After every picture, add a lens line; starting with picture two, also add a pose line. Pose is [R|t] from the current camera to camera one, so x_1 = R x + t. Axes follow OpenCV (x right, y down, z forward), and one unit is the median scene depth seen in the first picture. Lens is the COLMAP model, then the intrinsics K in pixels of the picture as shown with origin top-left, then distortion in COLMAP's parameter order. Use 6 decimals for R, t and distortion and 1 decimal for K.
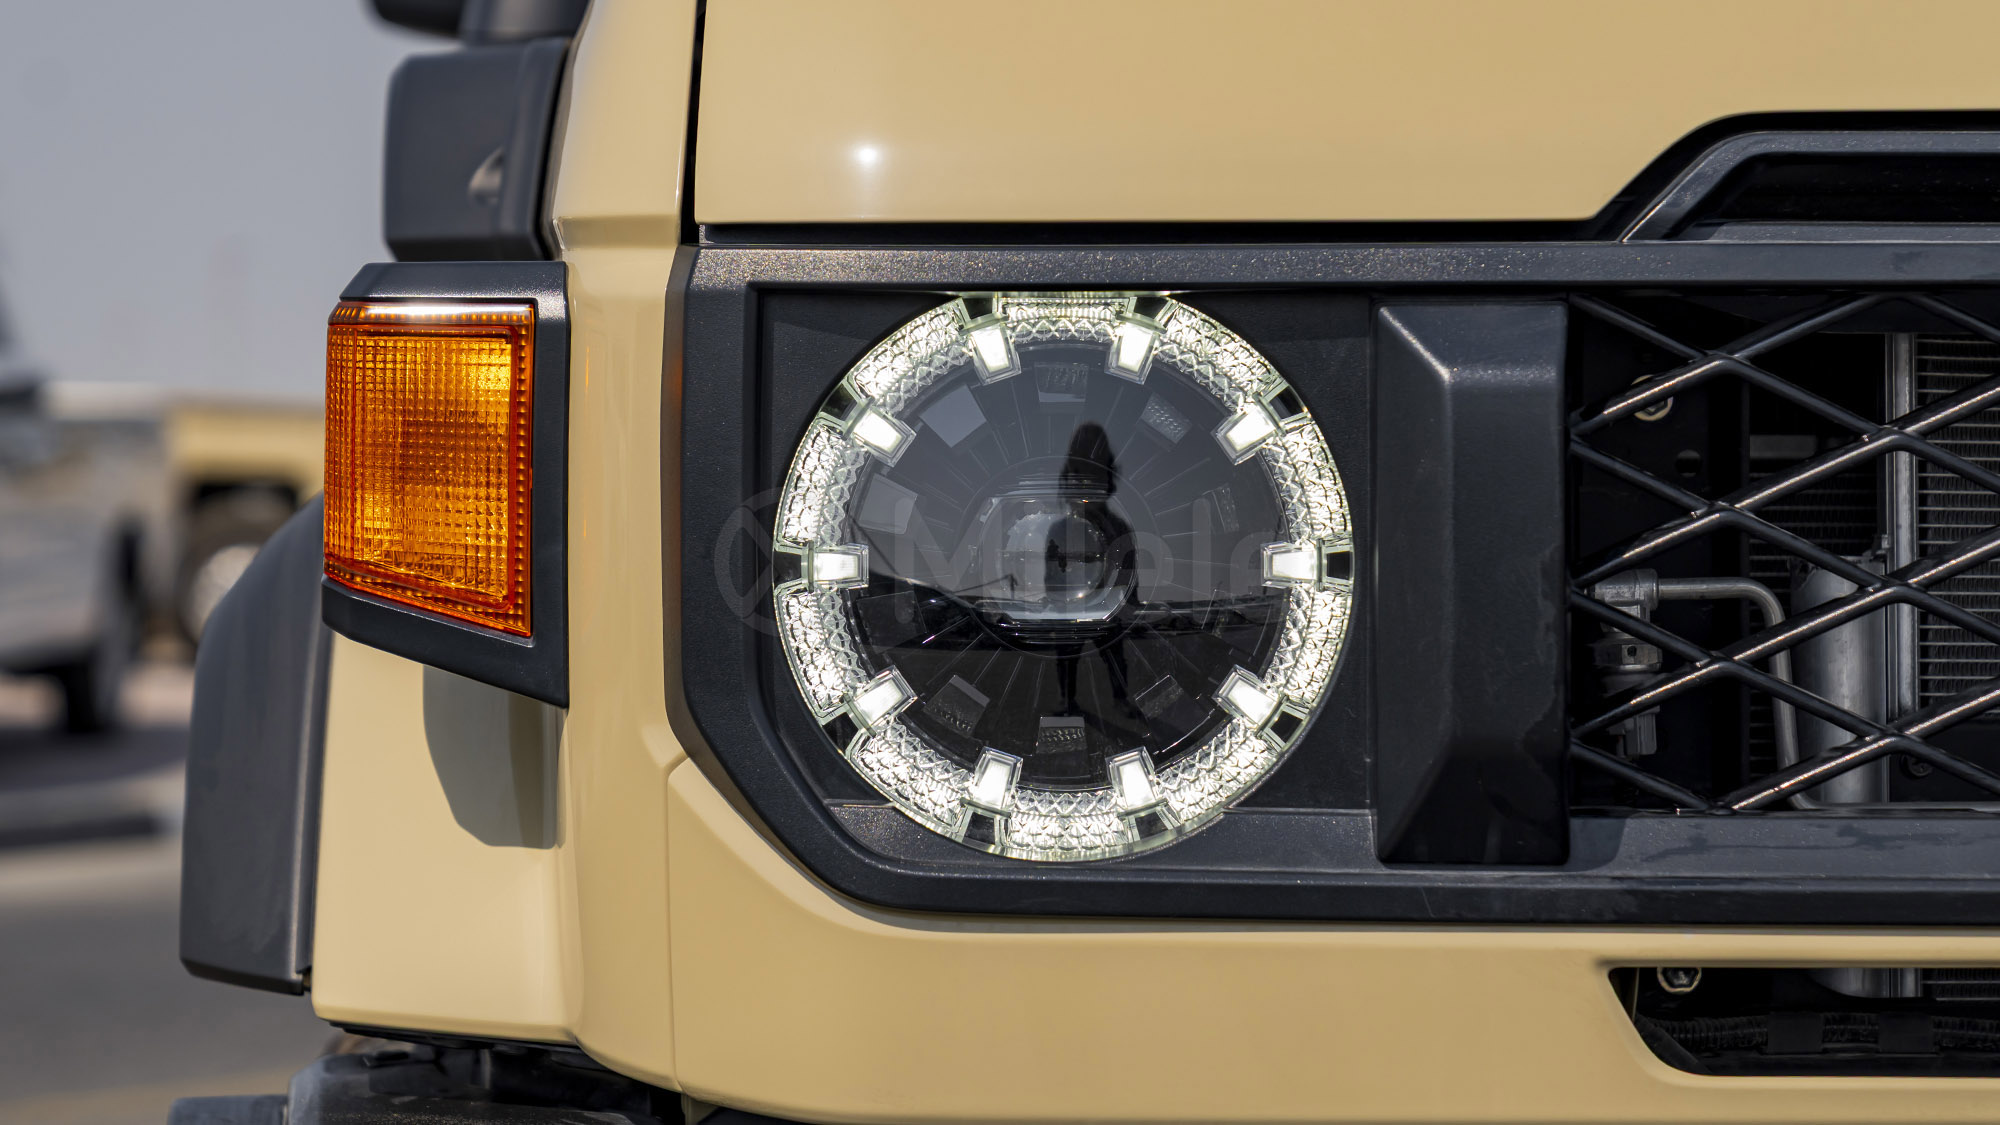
lens RADIAL K [[4851.7, 0, 1000.0], [0, 4851.7, 562.5], [0, 0, 1]] dist [-0.008309, 0.002857]
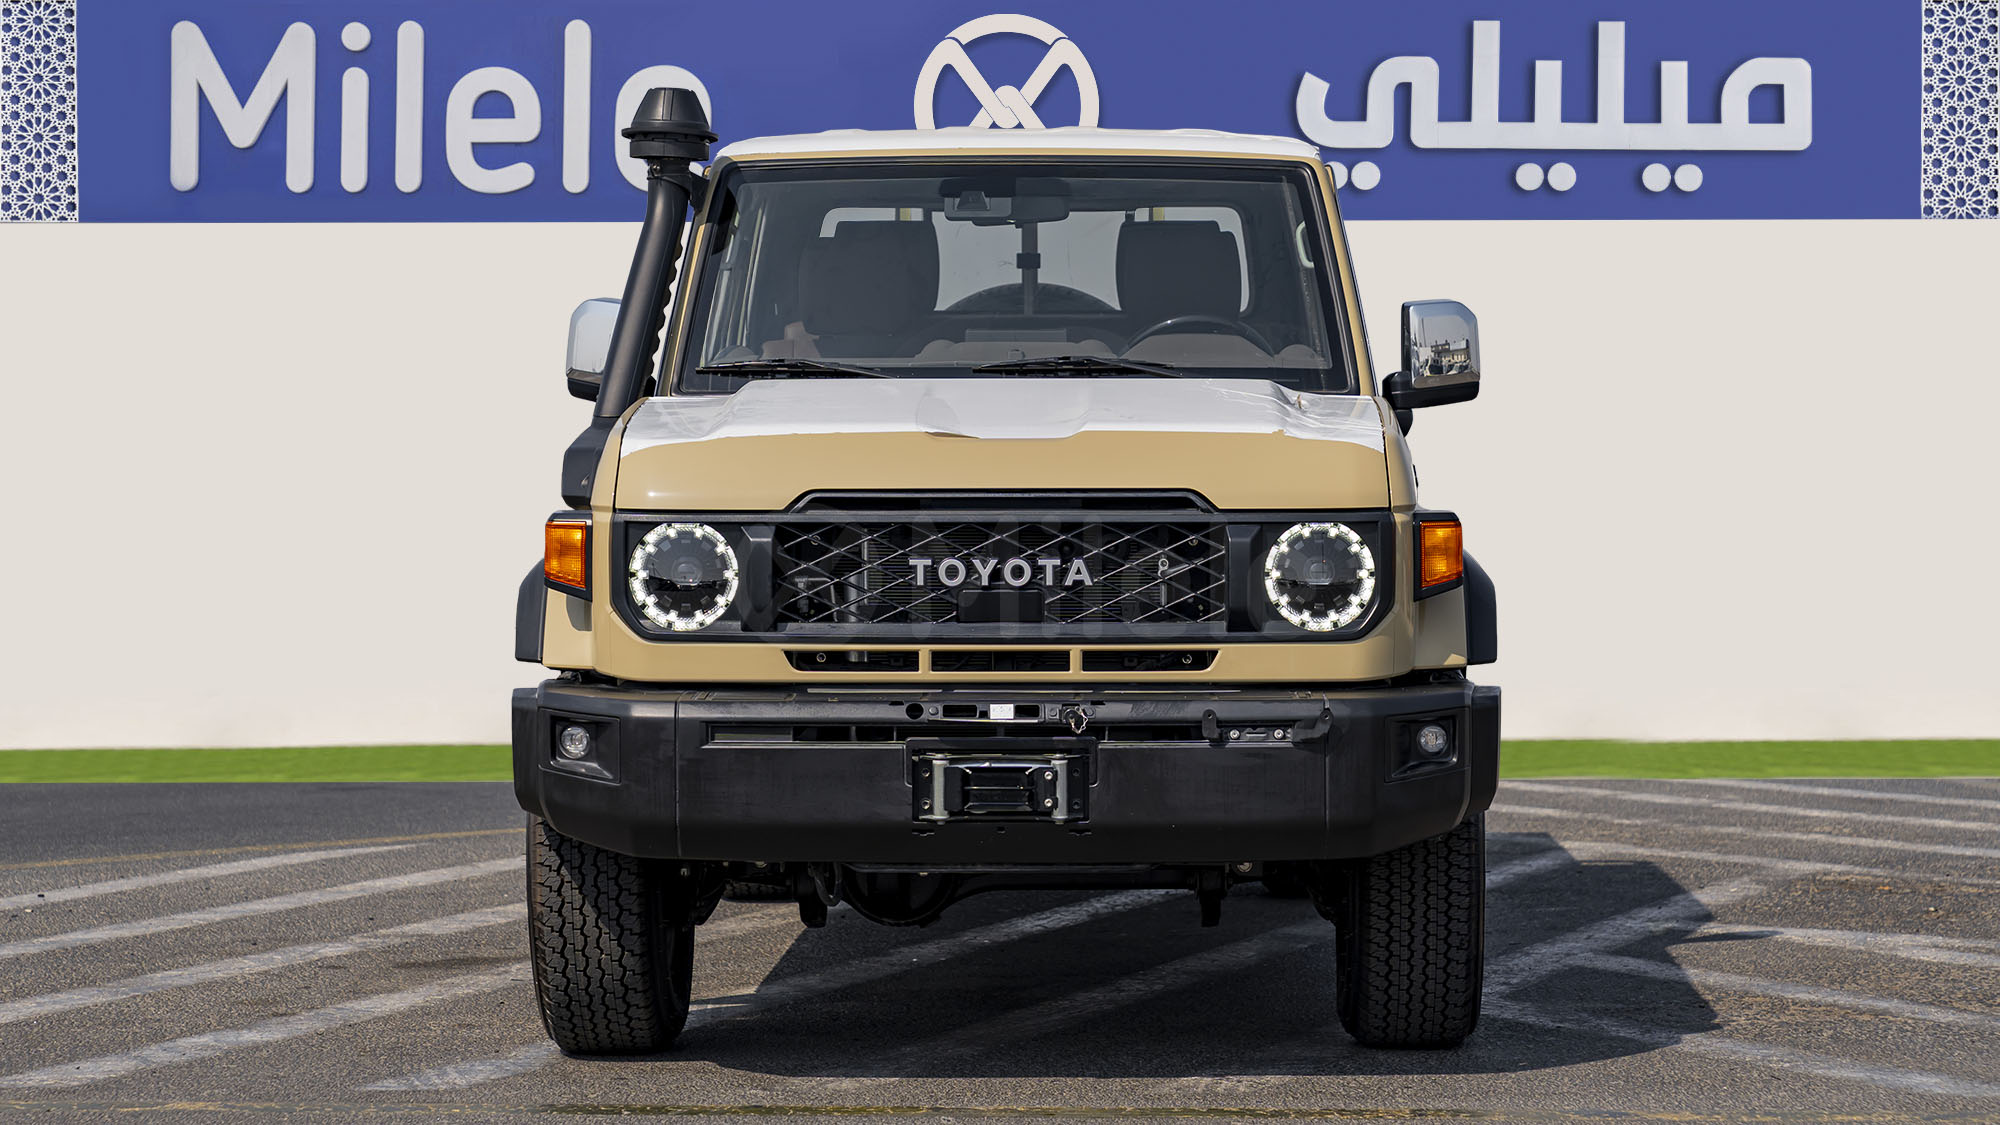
lens RADIAL K [[4851.7, 0, 1000.0], [0, 4851.7, 562.5], [0, 0, 1]] dist [-0.008309, 0.002857]
pose [[0.998675, 0.002301, -0.051416, 0.617358], [-0.001673, 0.999923, 0.012258, -0.076649], [0.051440, -0.012156, 0.998602, -4.179077]]
